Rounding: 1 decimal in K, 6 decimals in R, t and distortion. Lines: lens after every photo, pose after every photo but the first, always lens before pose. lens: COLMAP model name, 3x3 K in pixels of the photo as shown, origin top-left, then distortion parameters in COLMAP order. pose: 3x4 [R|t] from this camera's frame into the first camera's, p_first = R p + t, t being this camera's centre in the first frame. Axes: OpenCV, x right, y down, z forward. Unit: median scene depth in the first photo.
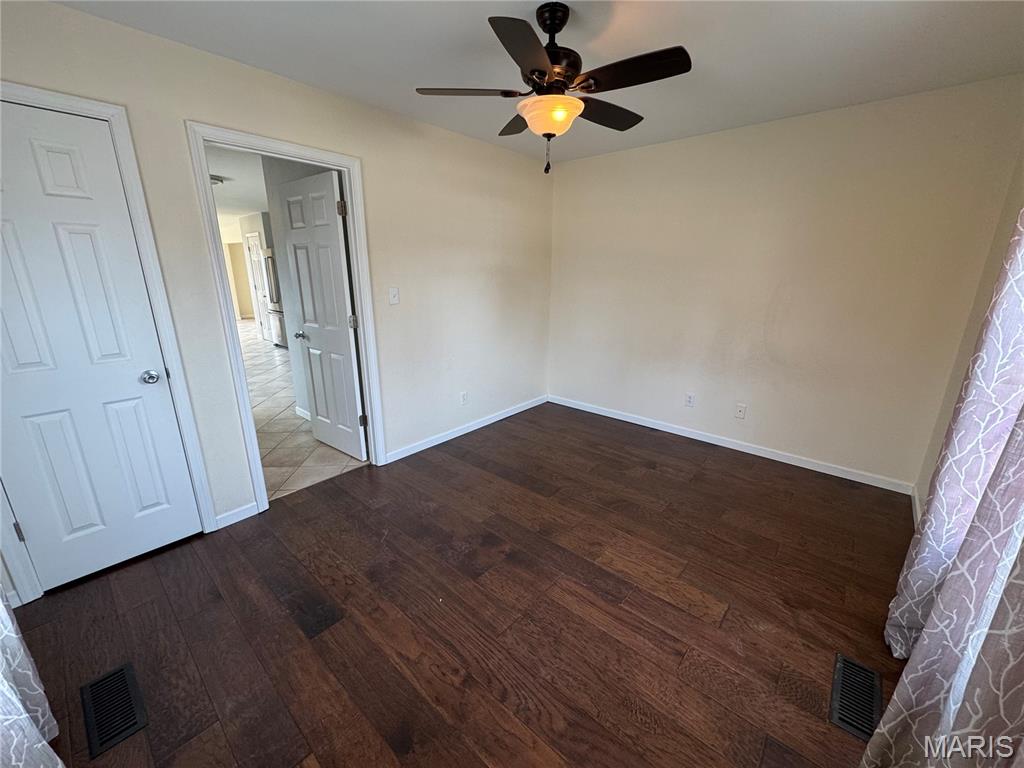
lens RADIAL K [[409.2, 0, 512.7], [0, 409.2, 384.4], [0, 0, 1]] dist [-0.001782, -0.000685]
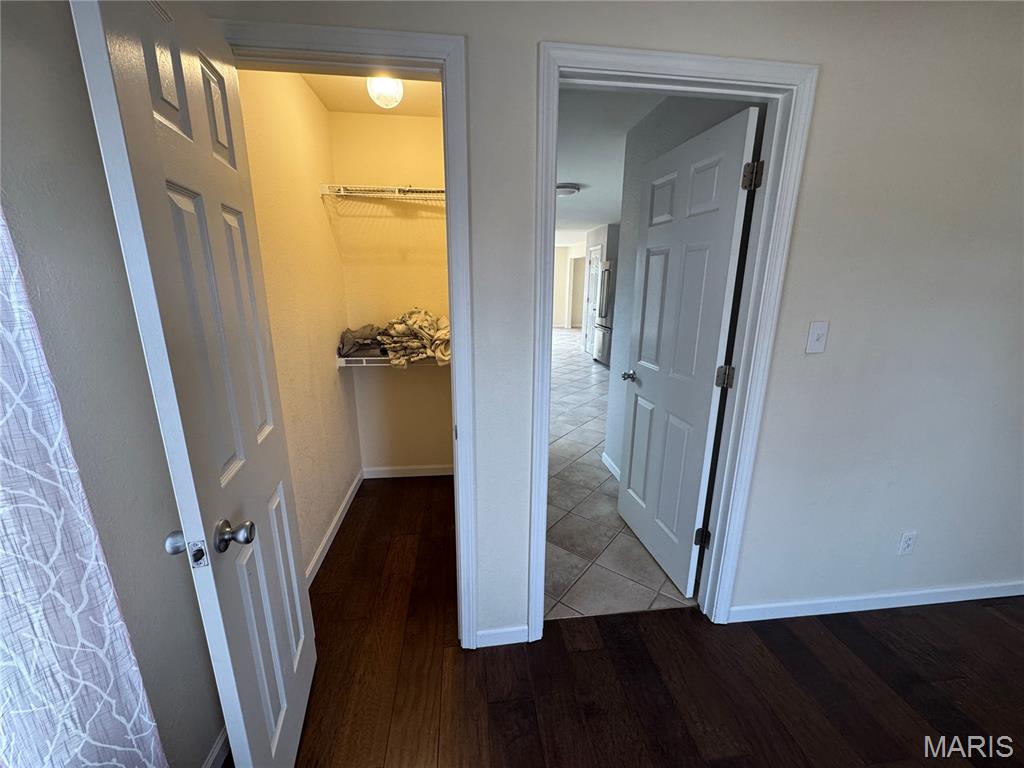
lens RADIAL K [[409.2, 0, 511.5], [0, 409.2, 383.9], [0, 0, 1]] dist [-0.001782, -0.000685]
pose [[0.744247, 0.165128, -0.647170, -0.216259], [-0.184250, 0.982117, 0.038703, -0.099709], [0.641987, 0.090437, 0.761363, 0.337578]]
